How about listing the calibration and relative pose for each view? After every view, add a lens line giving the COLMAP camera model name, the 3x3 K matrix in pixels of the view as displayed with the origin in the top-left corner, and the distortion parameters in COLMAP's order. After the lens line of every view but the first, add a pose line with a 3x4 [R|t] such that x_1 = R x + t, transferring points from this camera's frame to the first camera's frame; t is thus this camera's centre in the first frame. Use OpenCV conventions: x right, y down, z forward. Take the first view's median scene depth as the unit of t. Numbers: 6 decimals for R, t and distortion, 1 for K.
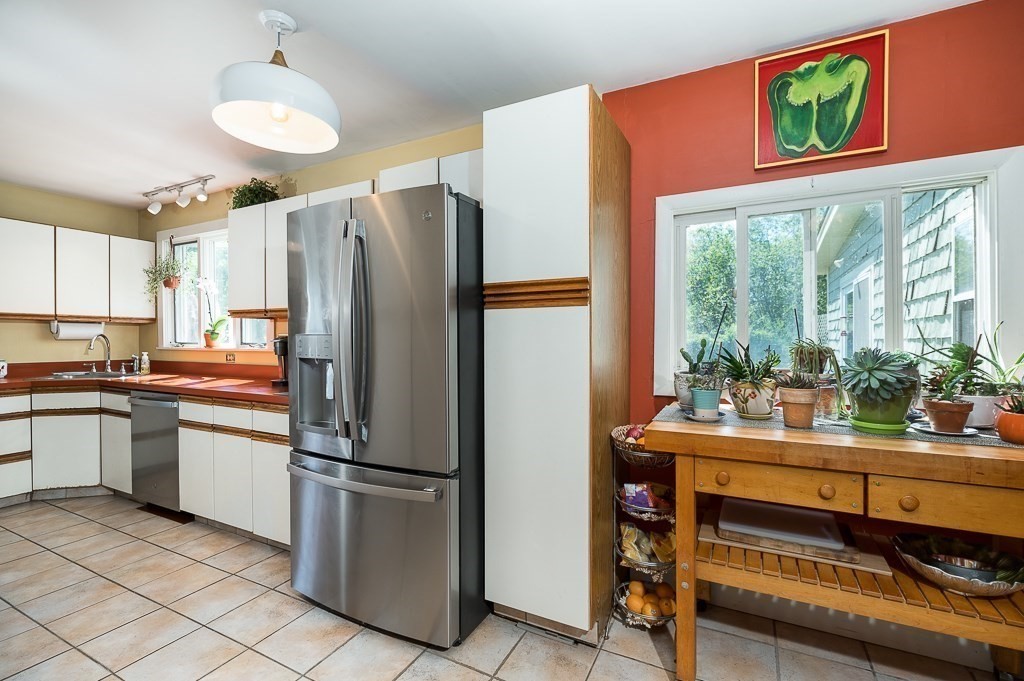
lens RADIAL K [[455.1, 0, 509.7], [0, 455.1, 340.3], [0, 0, 1]] dist [0.019150, -0.002412]
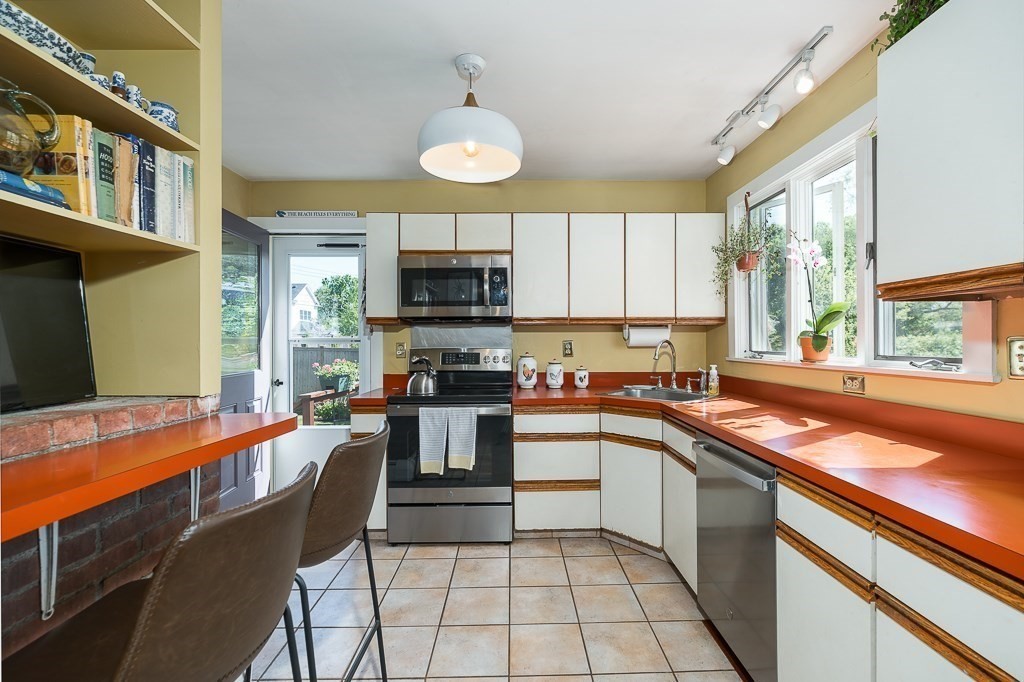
lens RADIAL K [[455.1, 0, 513.9], [0, 455.1, 343.4], [0, 0, 1]] dist [0.019150, -0.002412]
pose [[0.473030, -0.000536, -0.881046, -0.321378], [-0.001726, 0.999997, -0.001535, -0.006154], [0.881044, 0.002246, 0.473028, 0.400920]]
